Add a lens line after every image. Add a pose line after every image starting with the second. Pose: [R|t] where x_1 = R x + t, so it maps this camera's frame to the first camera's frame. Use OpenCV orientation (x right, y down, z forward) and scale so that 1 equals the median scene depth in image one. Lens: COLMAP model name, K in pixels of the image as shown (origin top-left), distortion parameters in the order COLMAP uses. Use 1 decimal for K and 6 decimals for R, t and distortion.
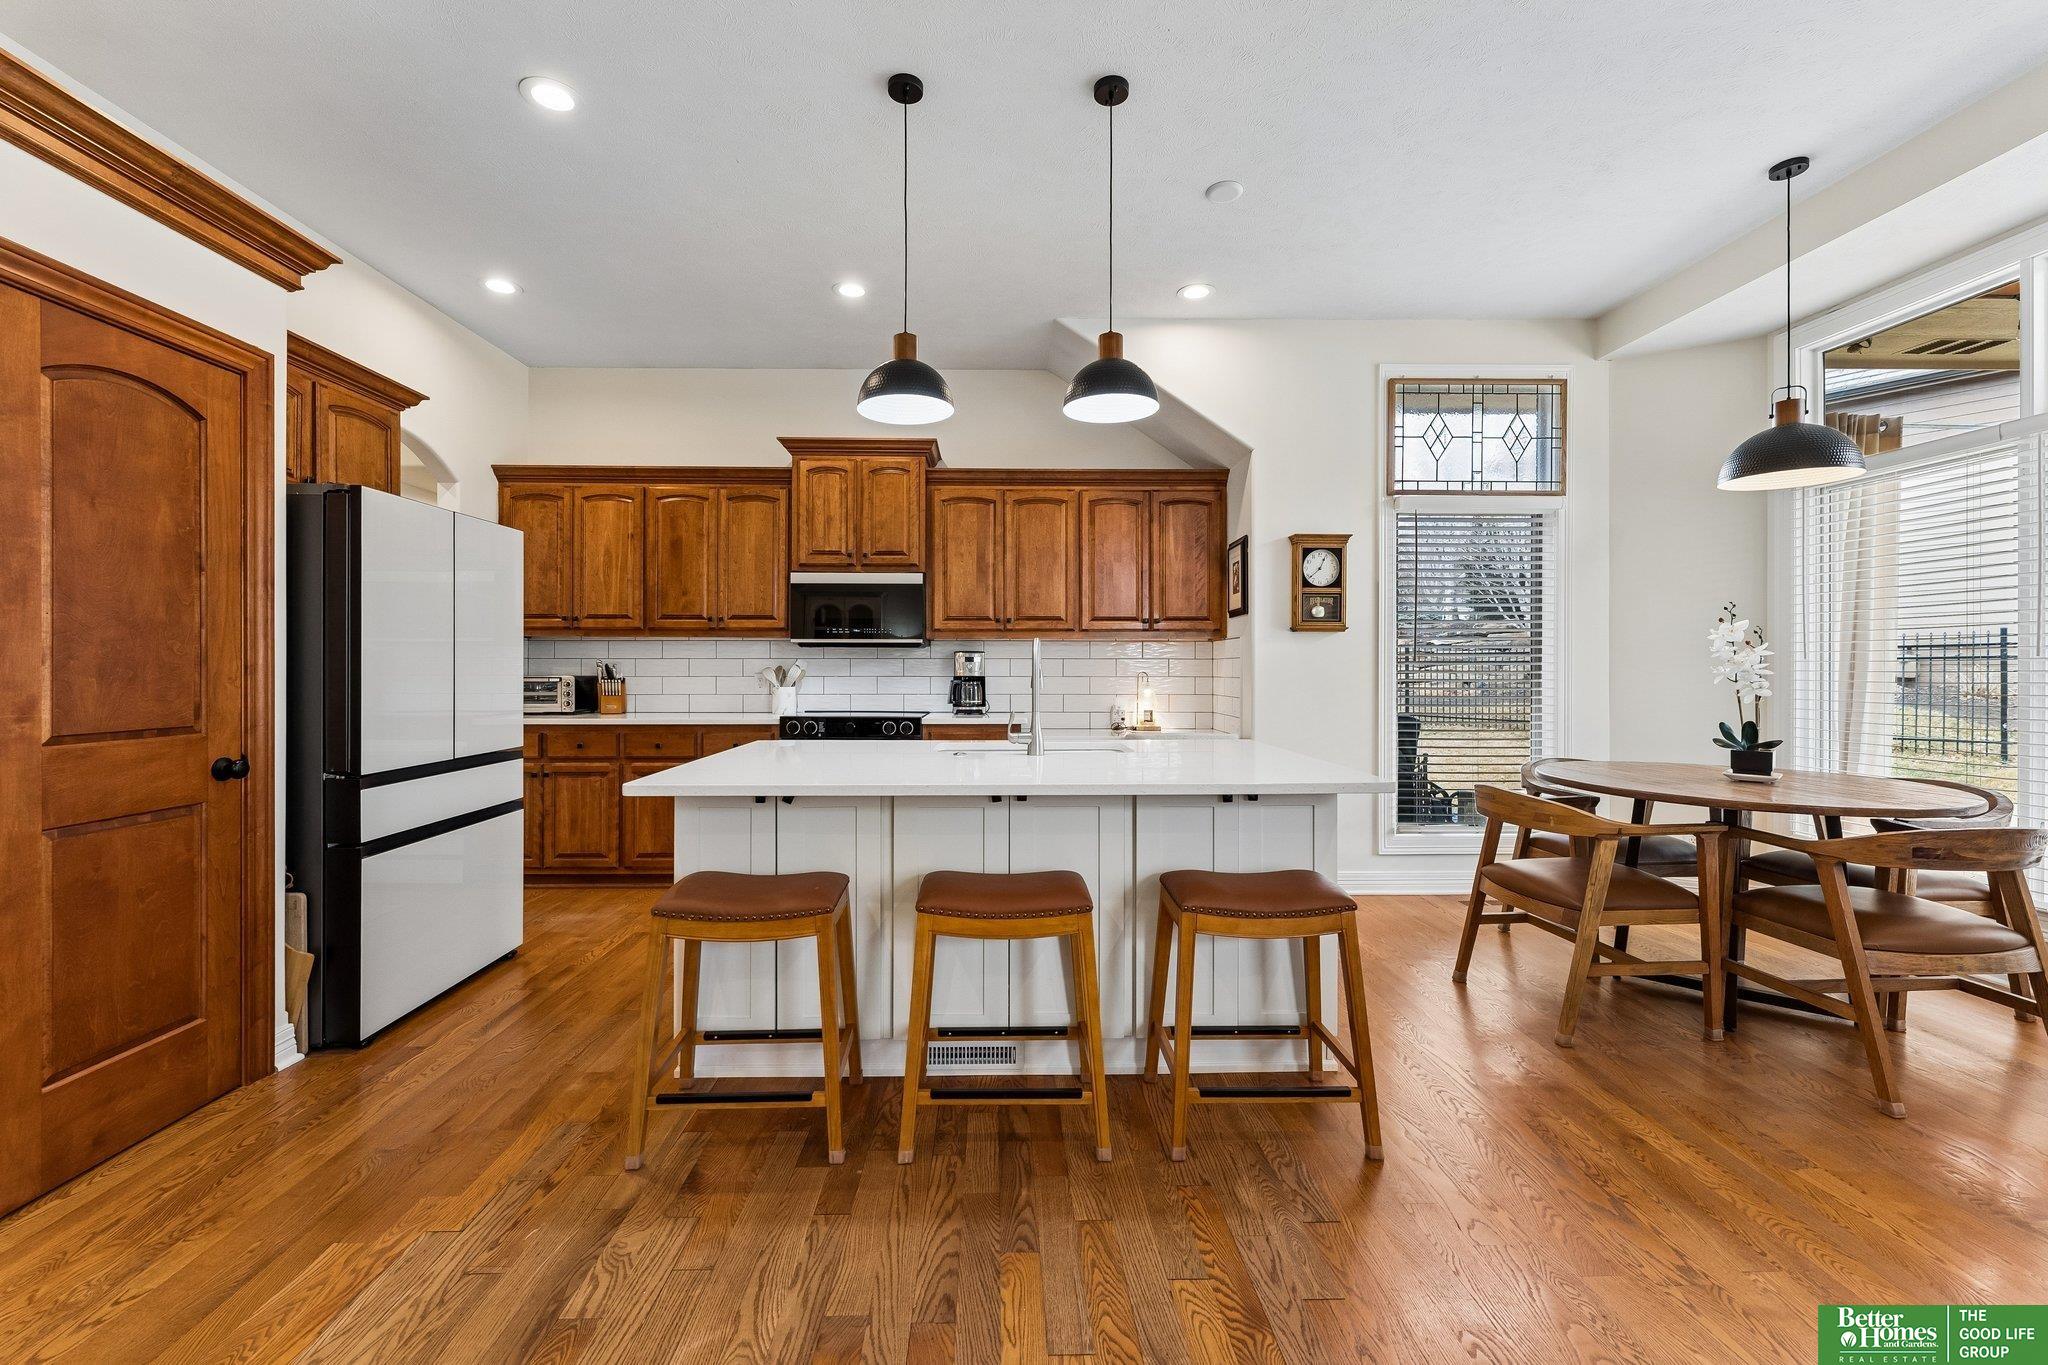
lens RADIAL K [[812.8, 0, 986.8], [0, 812.8, 665.6], [0, 0, 1]] dist [-0.001234, -0.000134]
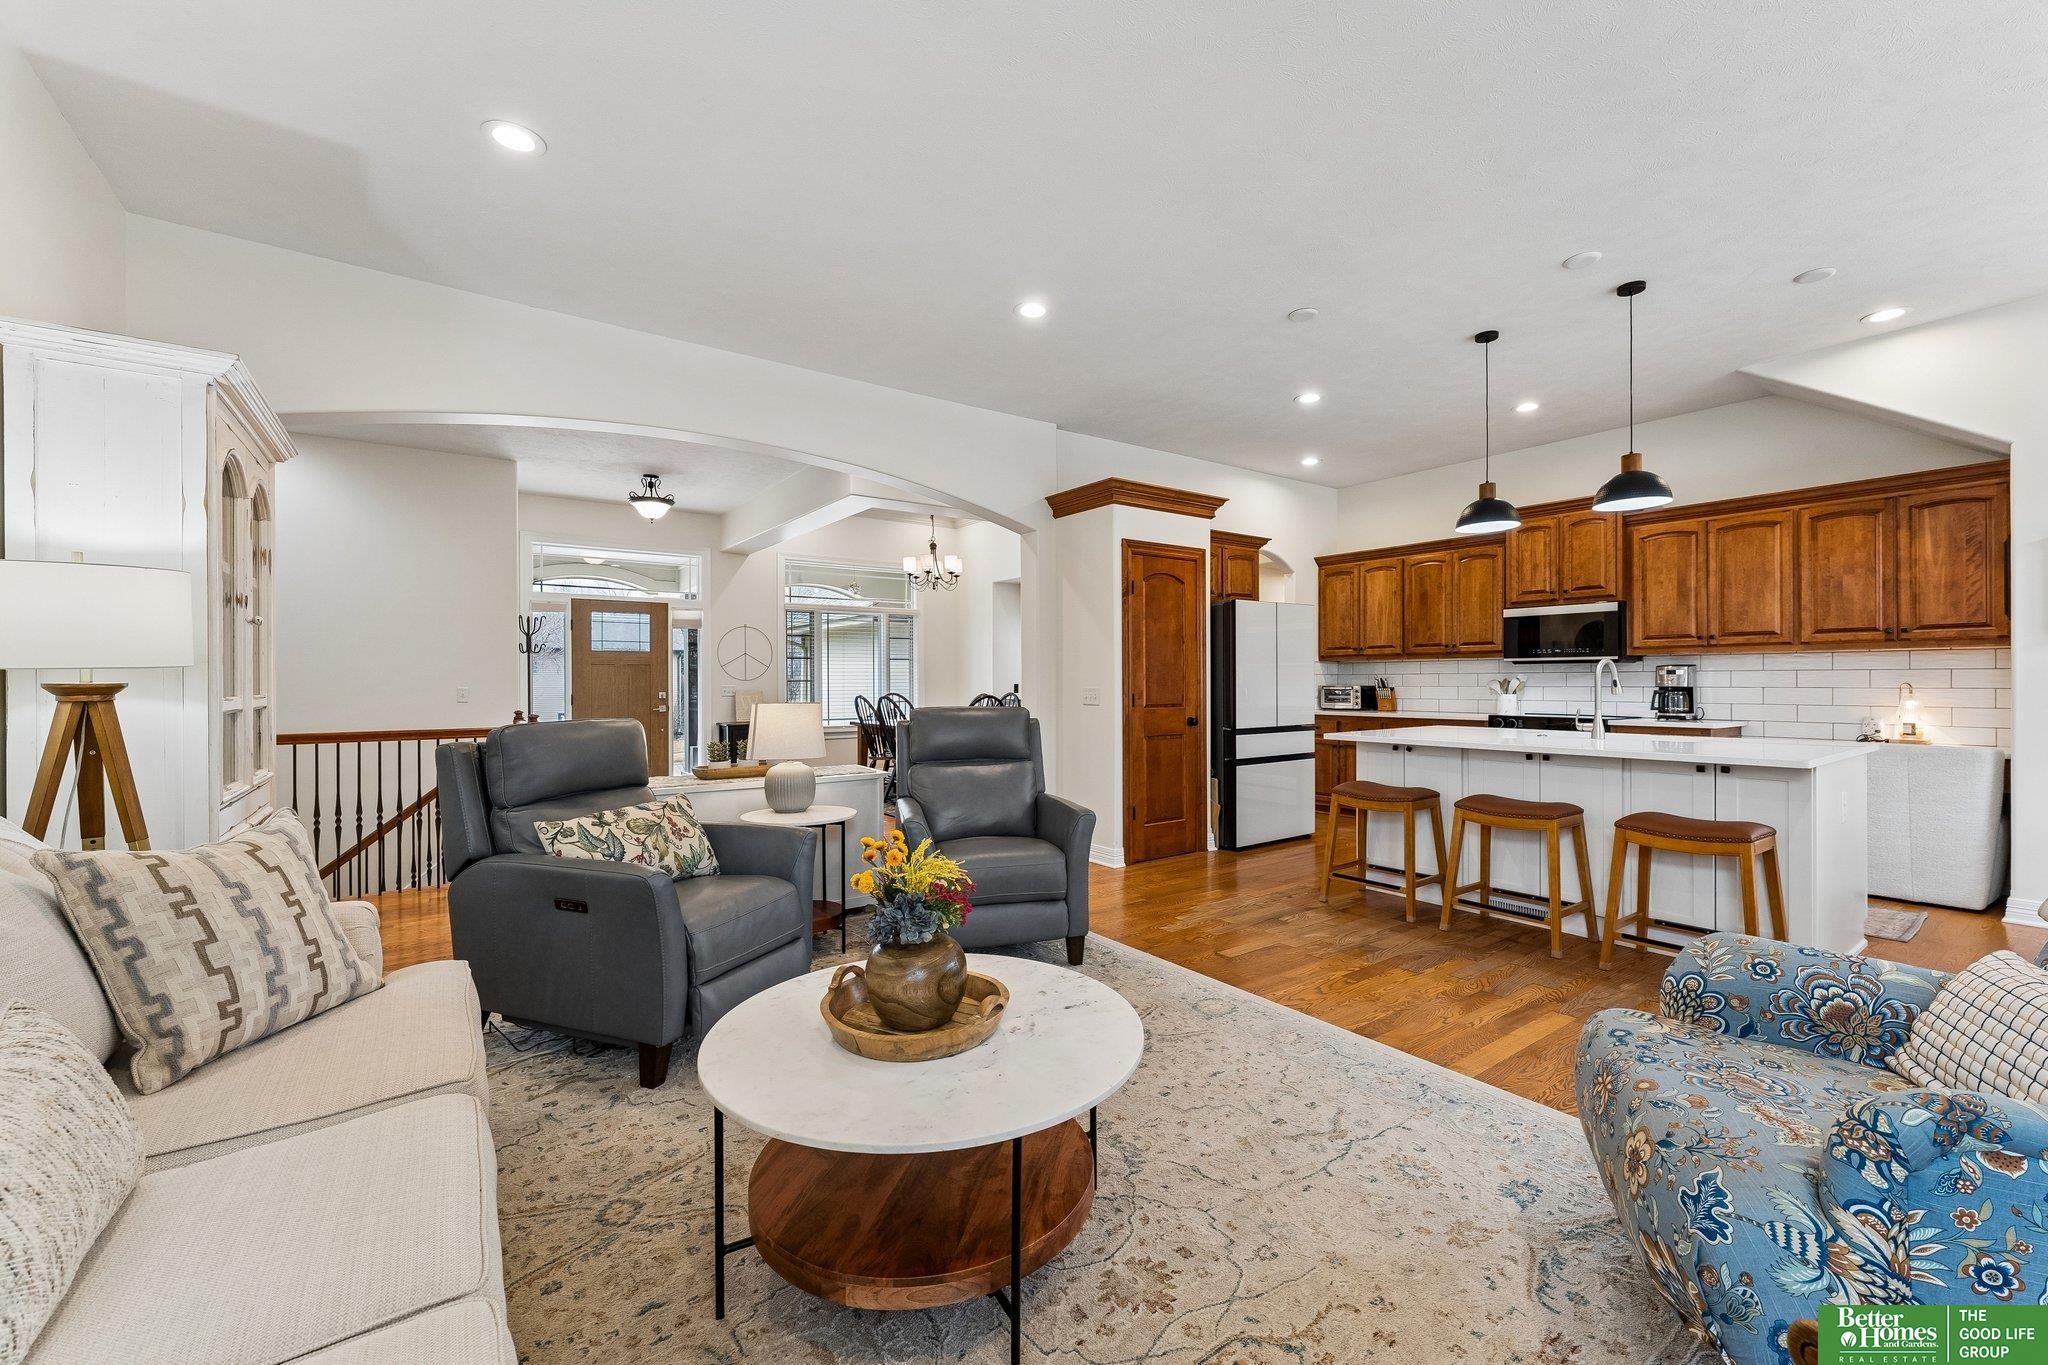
lens RADIAL K [[821.7, 0, 1024.0], [0, 821.7, 682.5], [0, 0, 1]] dist [-0.003444, -0.000530]
pose [[0.567971, -0.001193, -0.823048, 0.425016], [0.005719, 0.999981, 0.002498, -0.001125], [0.823029, -0.006126, 0.567967, -0.428484]]
